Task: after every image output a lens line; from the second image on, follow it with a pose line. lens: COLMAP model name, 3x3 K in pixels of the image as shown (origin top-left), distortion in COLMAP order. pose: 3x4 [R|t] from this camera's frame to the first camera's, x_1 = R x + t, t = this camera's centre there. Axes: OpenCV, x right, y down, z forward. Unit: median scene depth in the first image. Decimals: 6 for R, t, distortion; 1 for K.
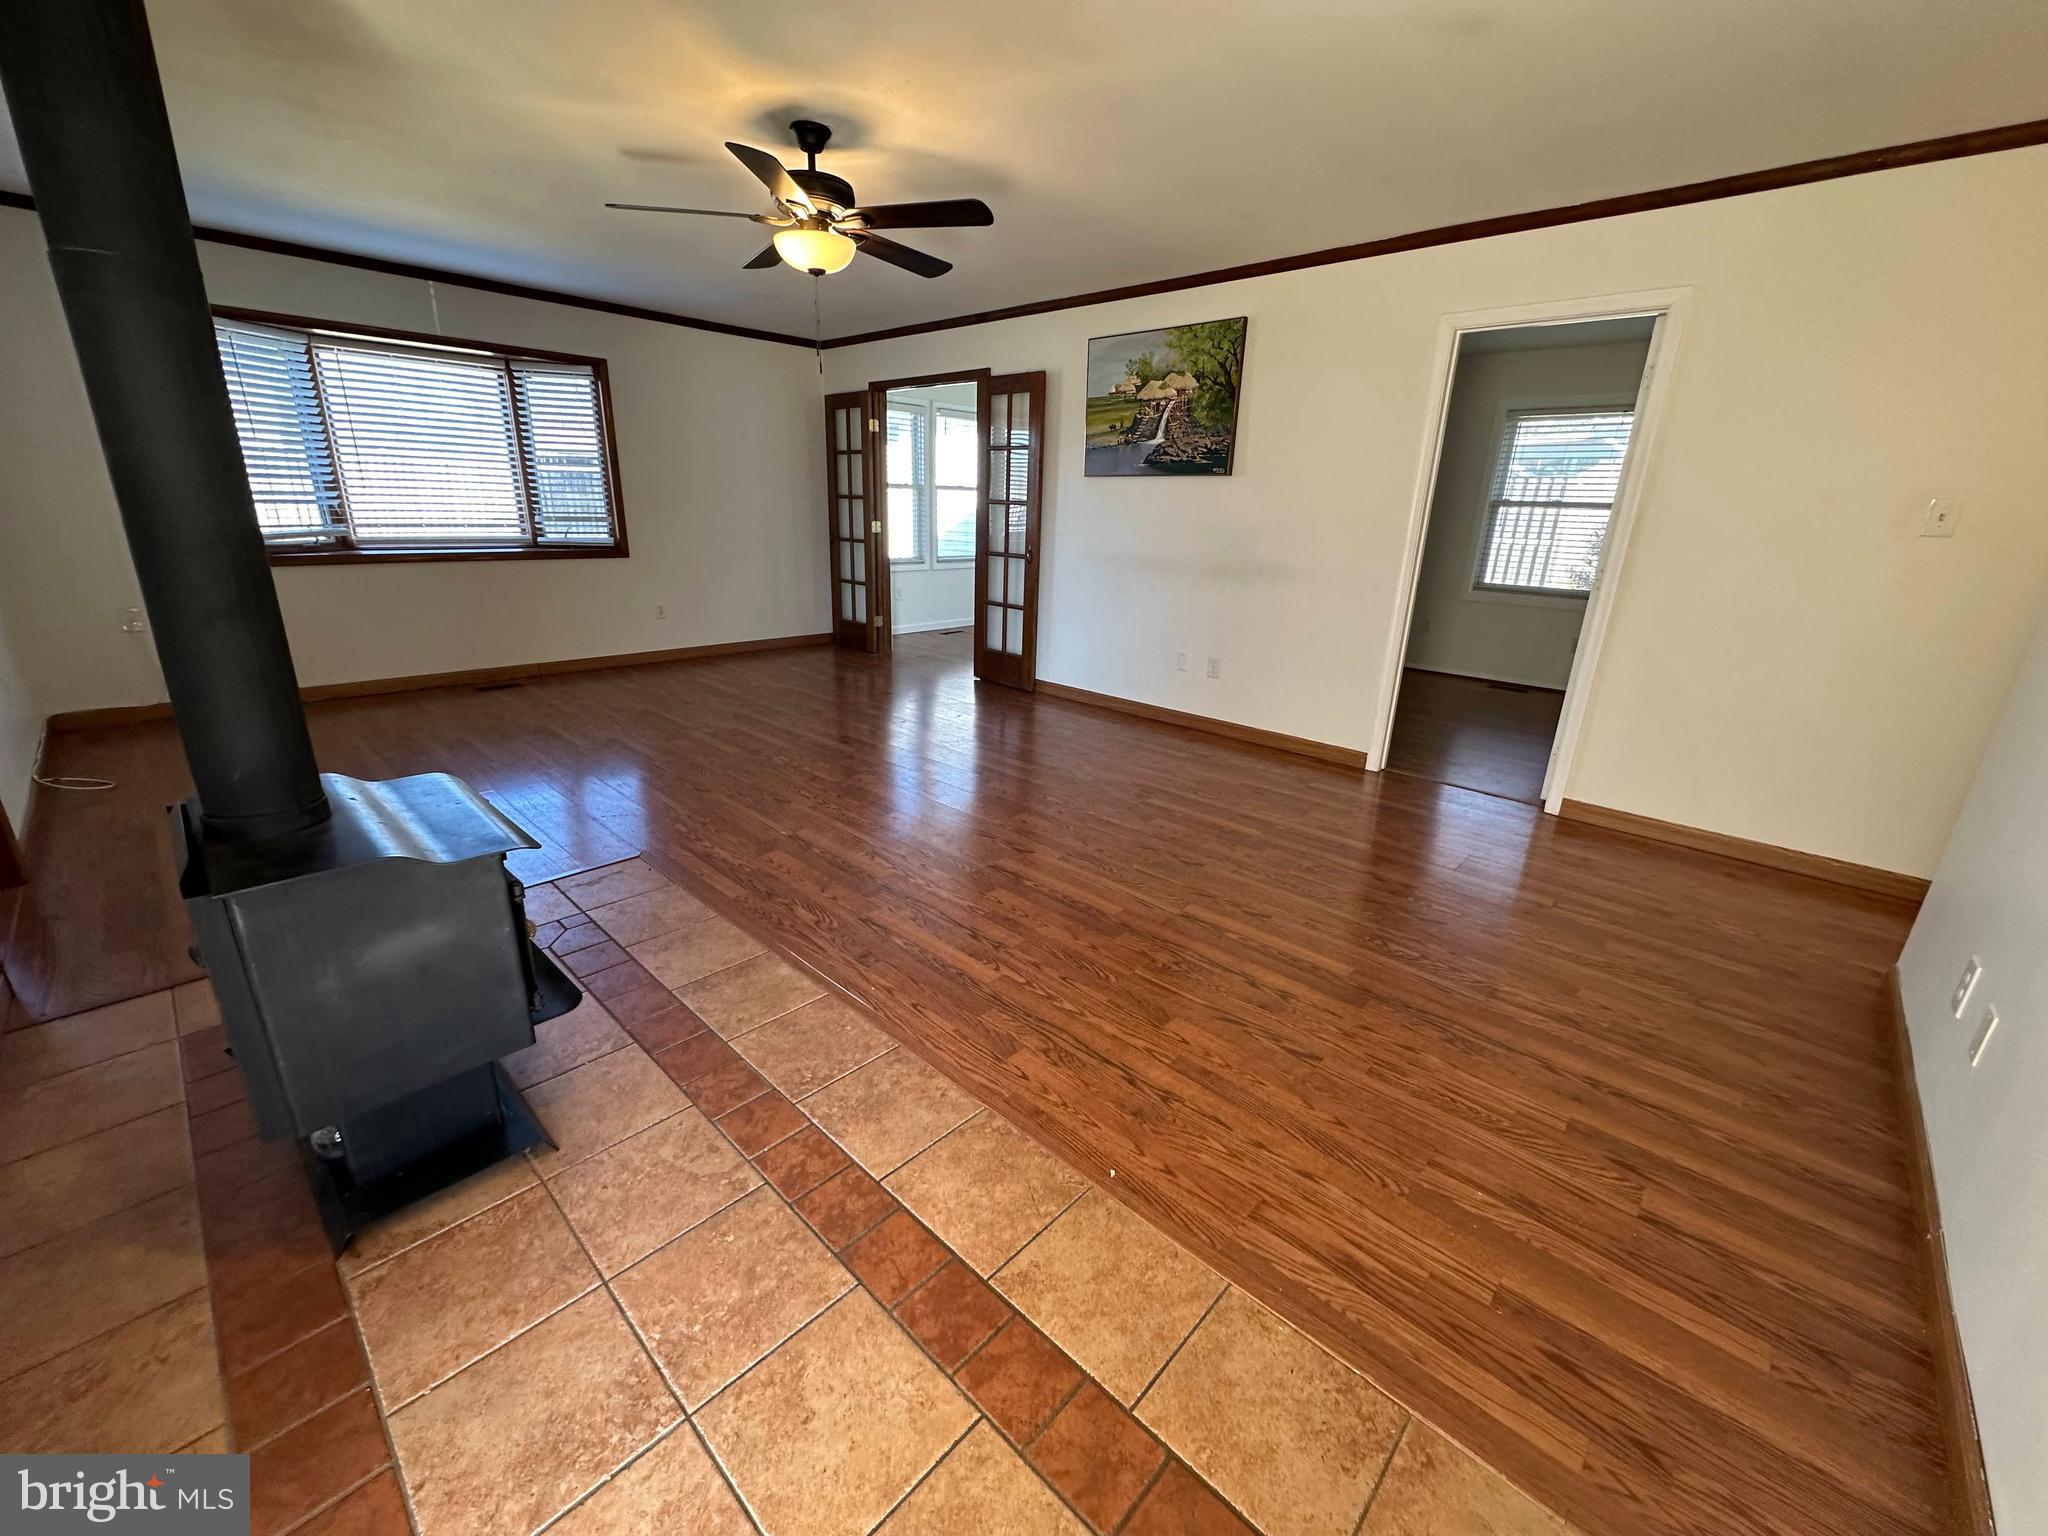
lens RADIAL K [[810.8, 0, 1027.0], [0, 810.8, 773.8], [0, 0, 1]] dist [-0.004272, 0.000848]
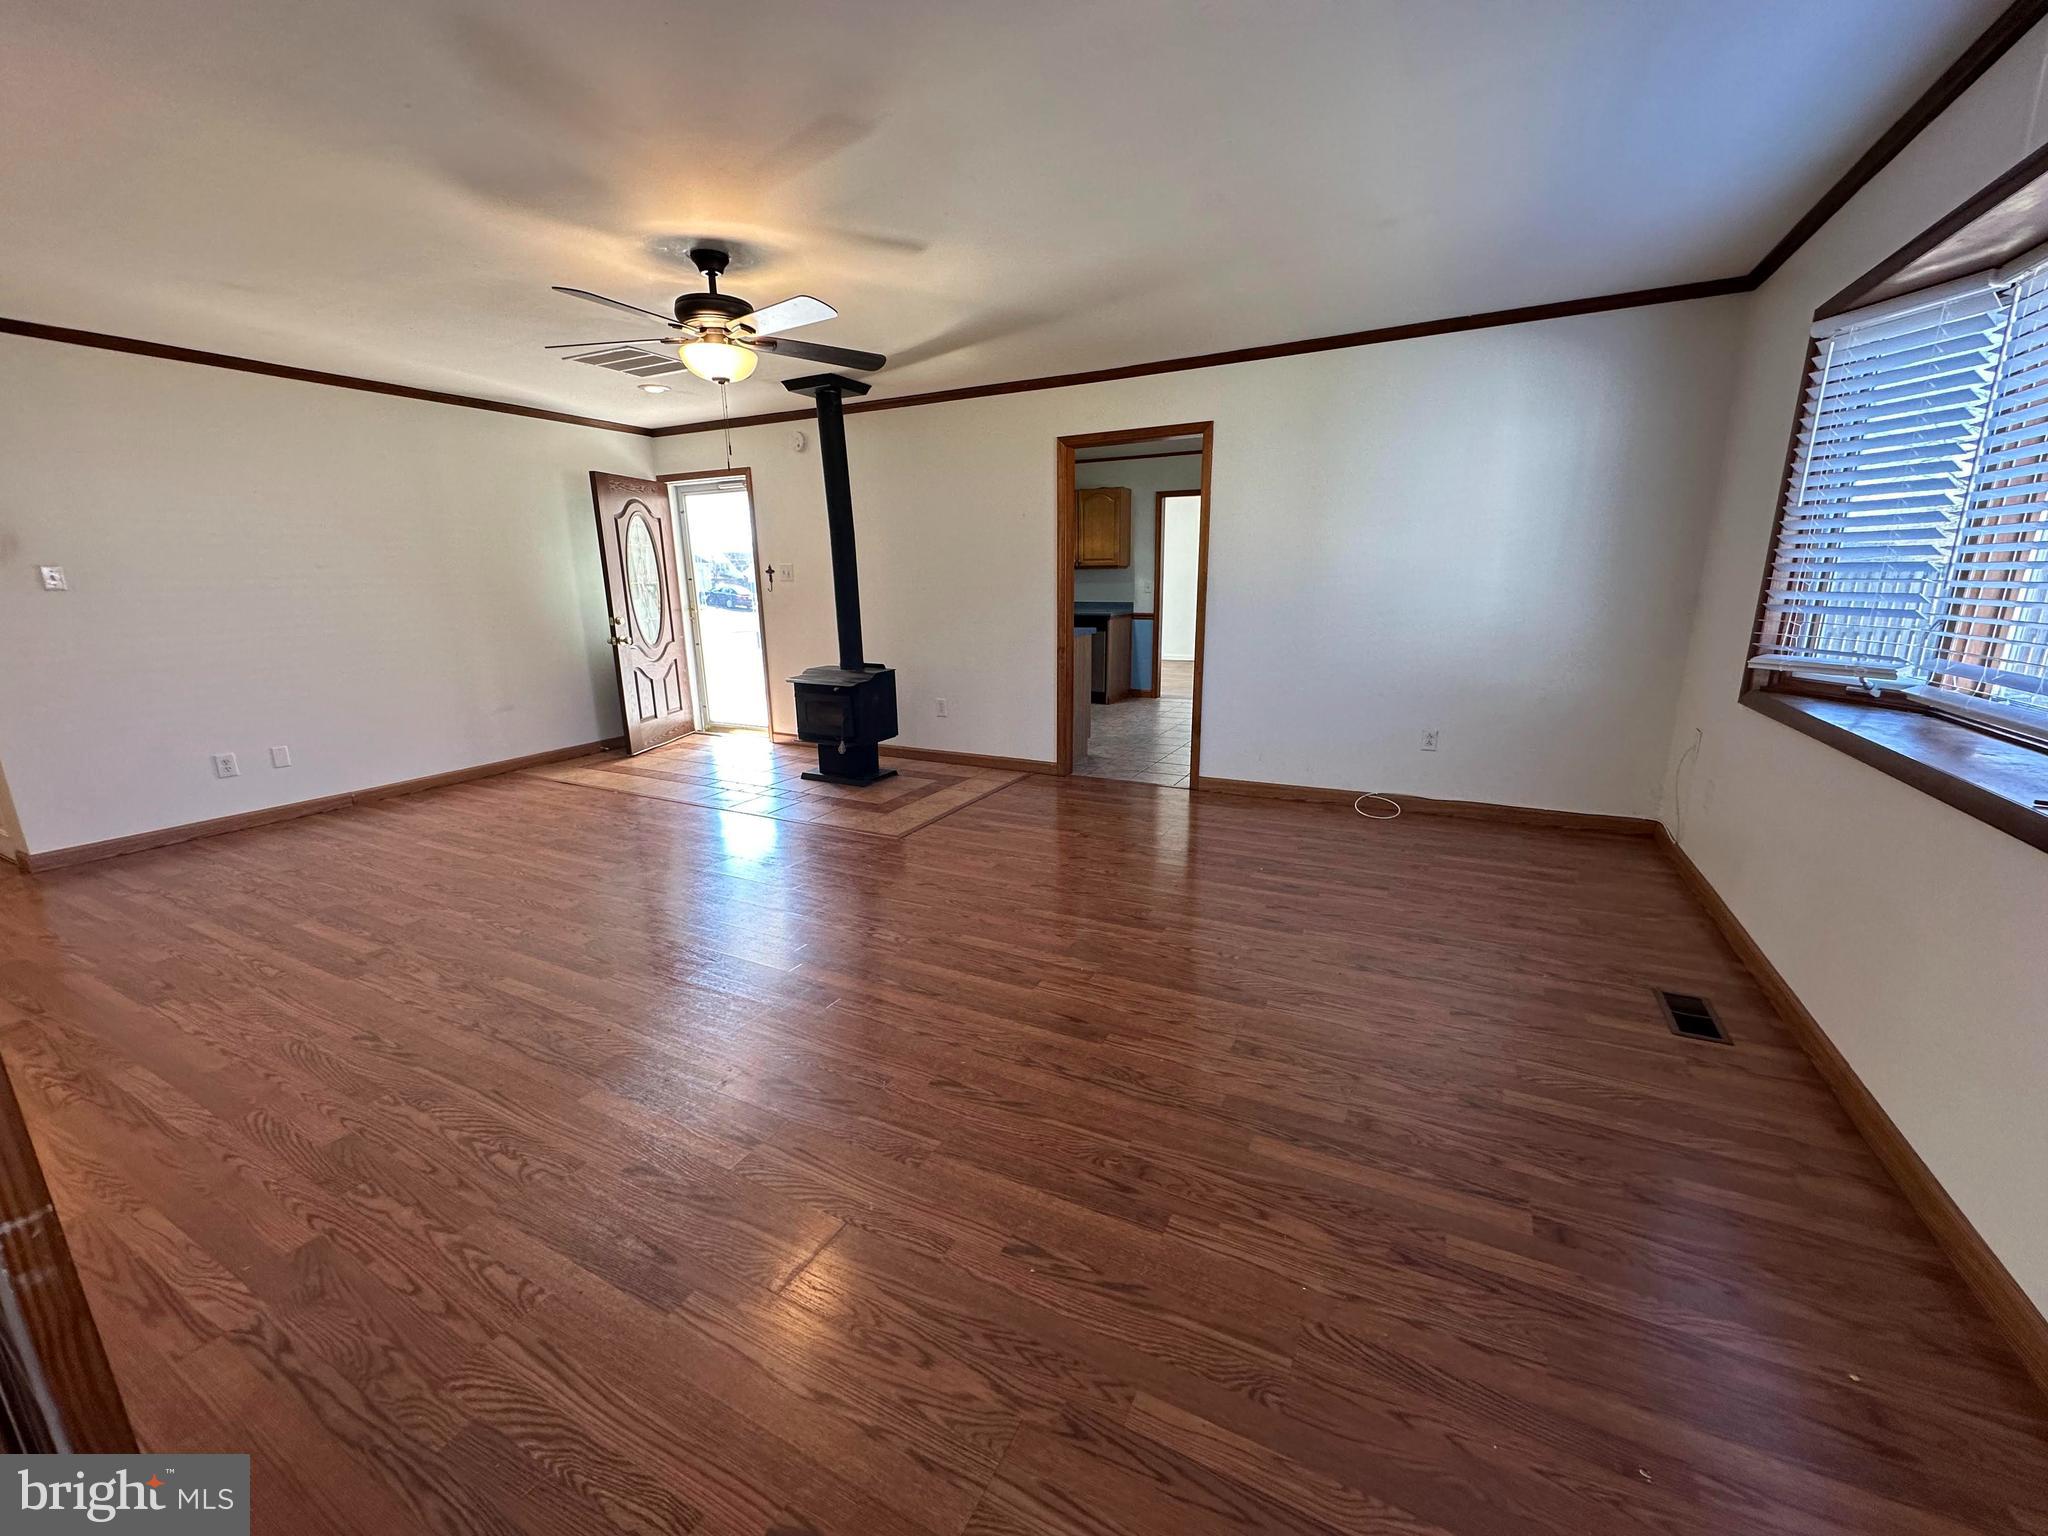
lens RADIAL K [[810.8, 0, 1019.0], [0, 810.8, 771.4], [0, 0, 1]] dist [-0.004272, 0.000848]
pose [[-0.965510, 0.042752, -0.256831, -0.216083], [-0.099674, 0.850590, 0.516297, -0.485408], [0.240530, 0.524089, -0.816992, 1.410157]]
